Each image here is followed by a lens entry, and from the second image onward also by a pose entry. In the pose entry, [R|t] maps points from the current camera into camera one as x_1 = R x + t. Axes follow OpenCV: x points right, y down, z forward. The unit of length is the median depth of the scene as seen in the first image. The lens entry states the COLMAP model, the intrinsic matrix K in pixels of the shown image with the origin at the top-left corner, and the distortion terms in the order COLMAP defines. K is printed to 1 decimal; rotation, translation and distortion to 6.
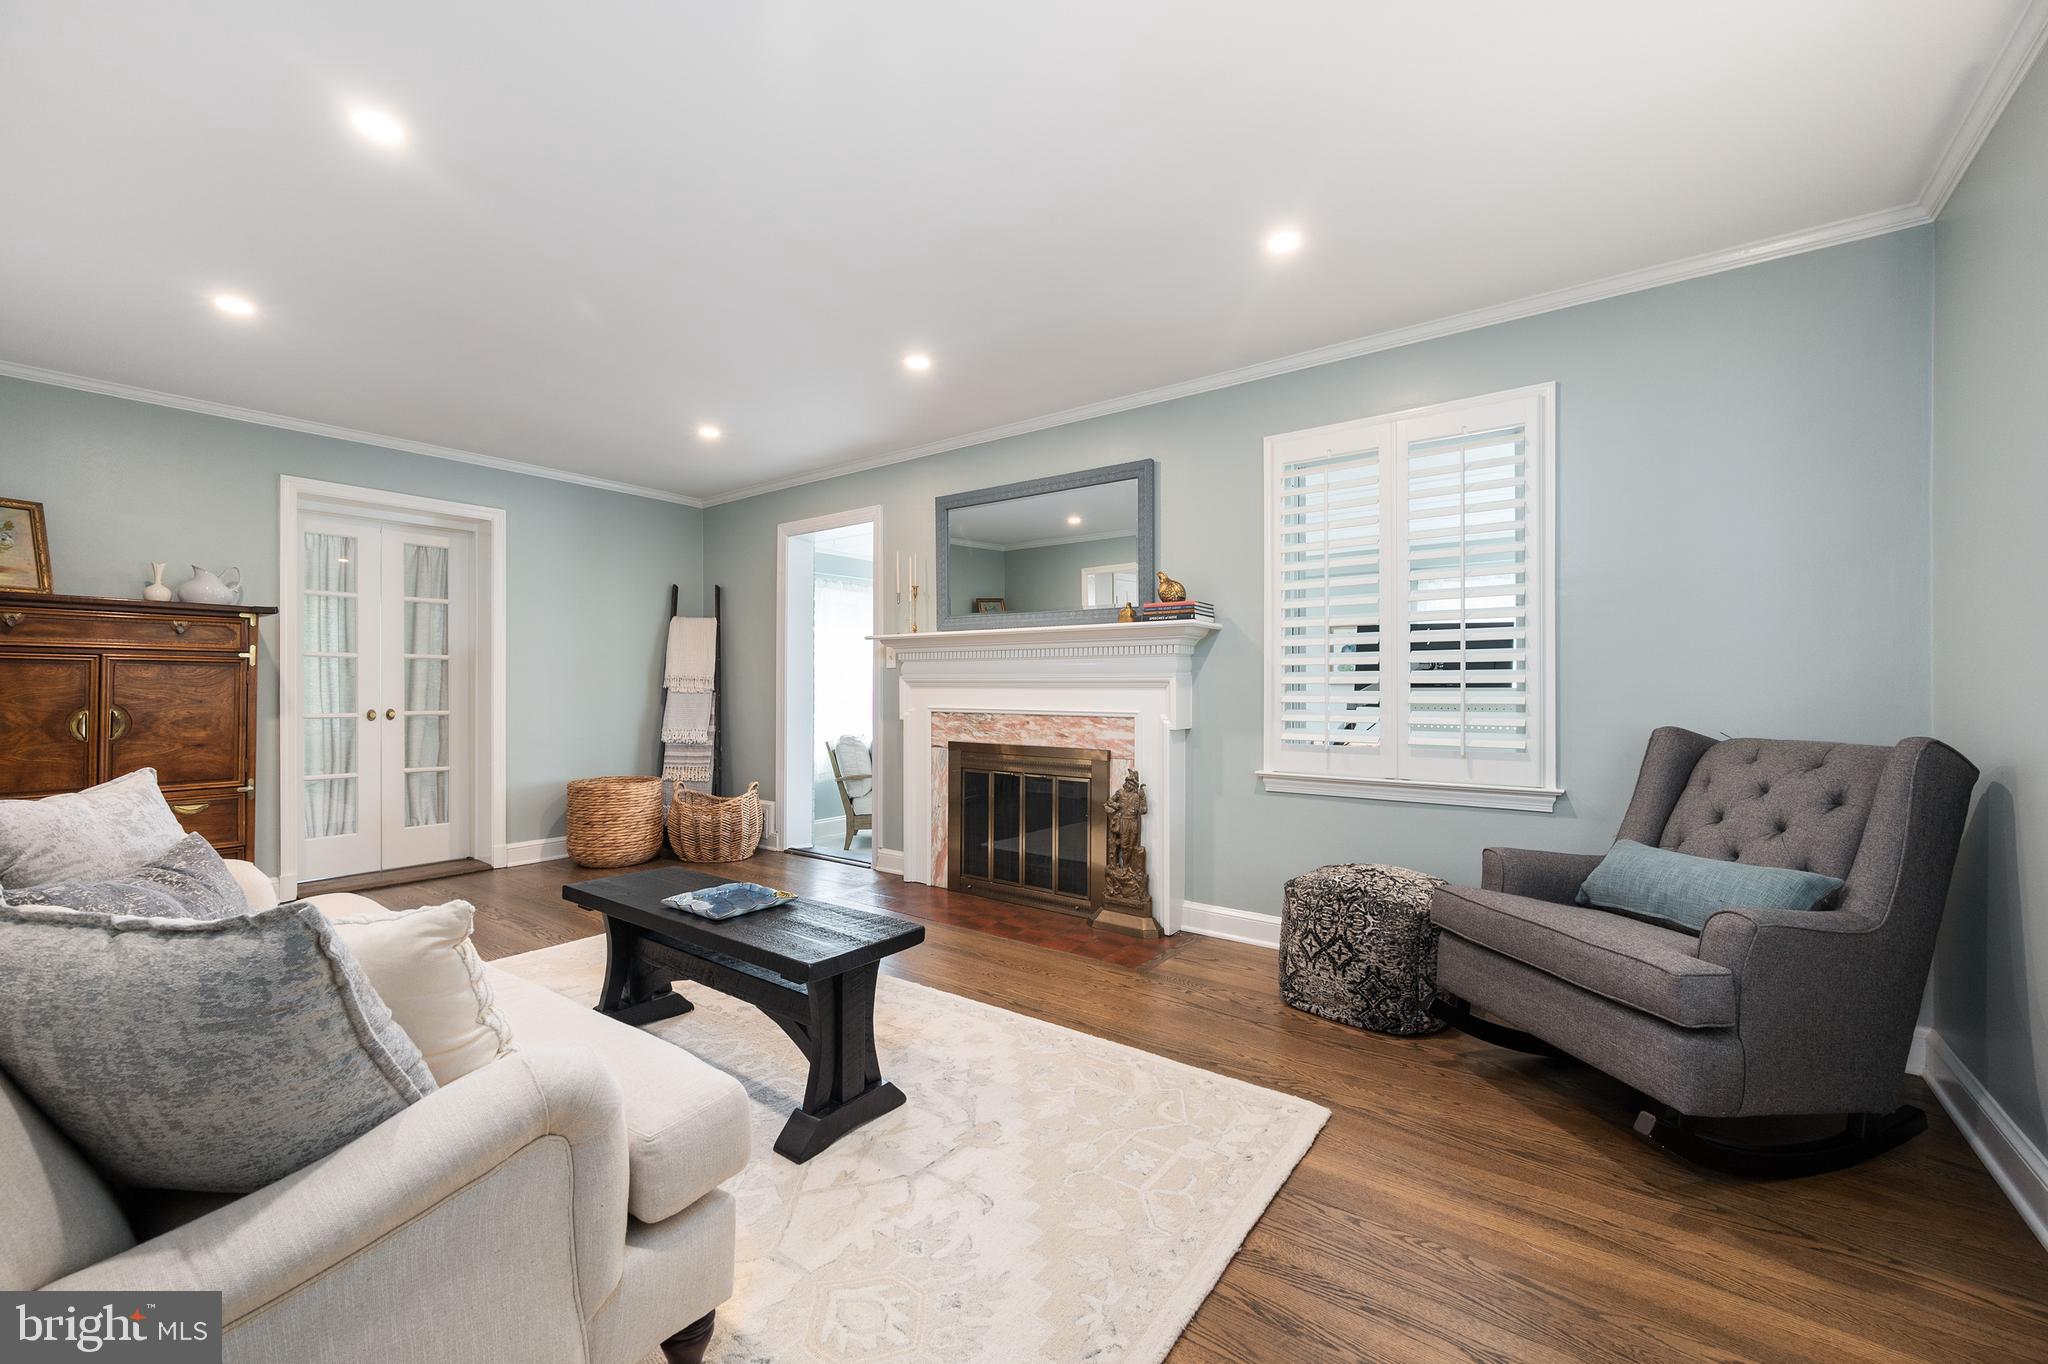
lens RADIAL K [[822.9, 0, 1016.1], [0, 822.9, 680.3], [0, 0, 1]] dist [-0.003301, -0.000385]
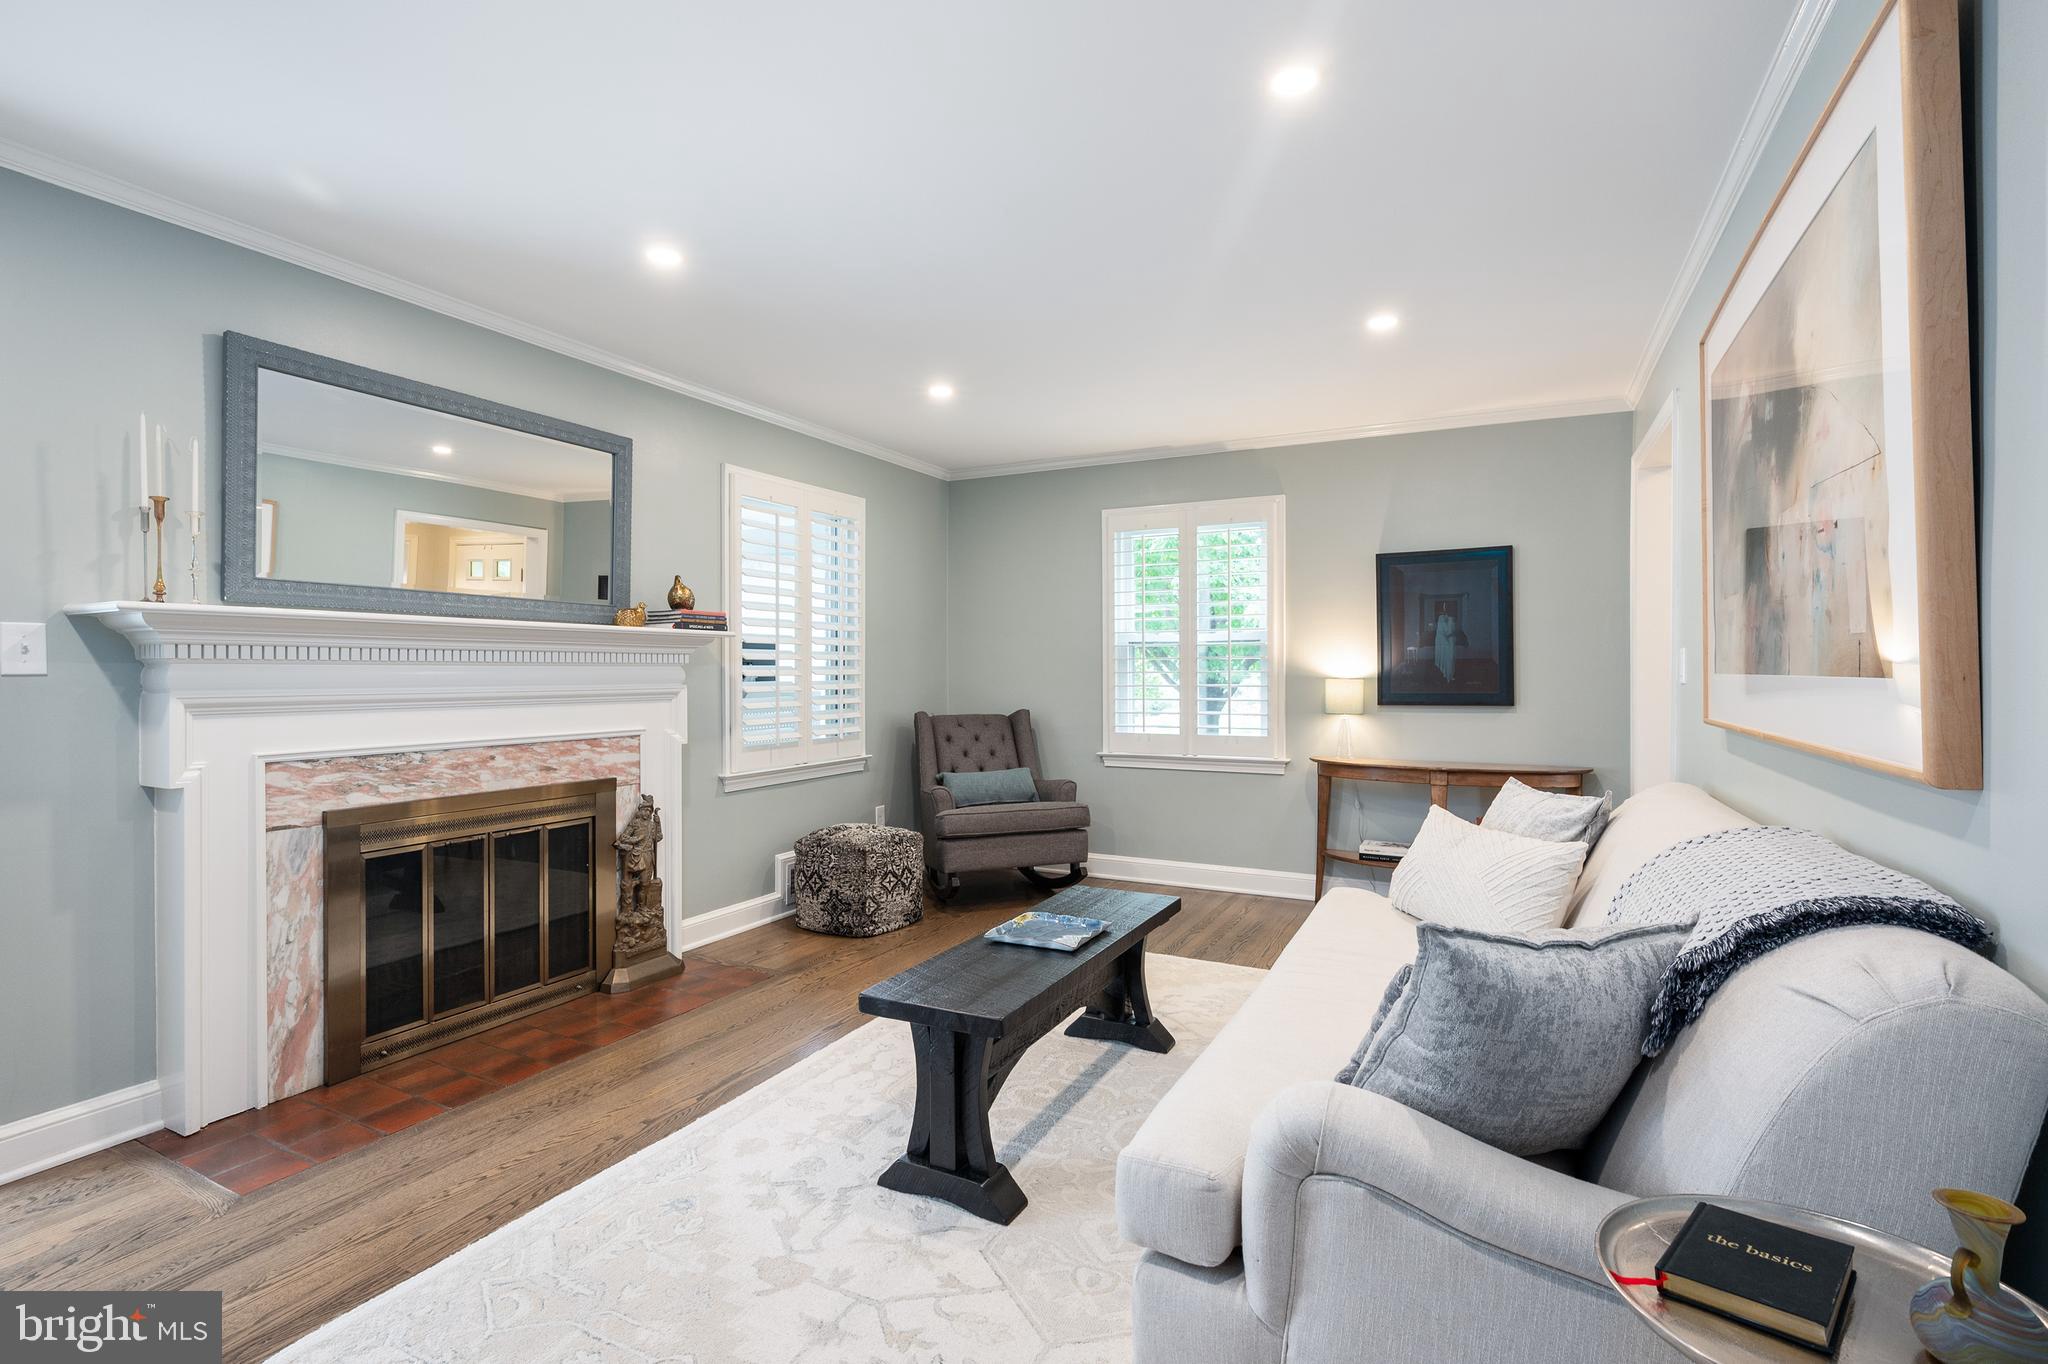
lens RADIAL K [[908.8, 0, 1020.6], [0, 908.8, 680.2], [0, 0, 1]] dist [0.001451, 0.000208]
pose [[-0.151319, -0.004511, 0.988475, -0.858213], [0.002822, 0.999984, 0.004996, -0.016558], [-0.988481, 0.003546, -0.151304, 0.736570]]
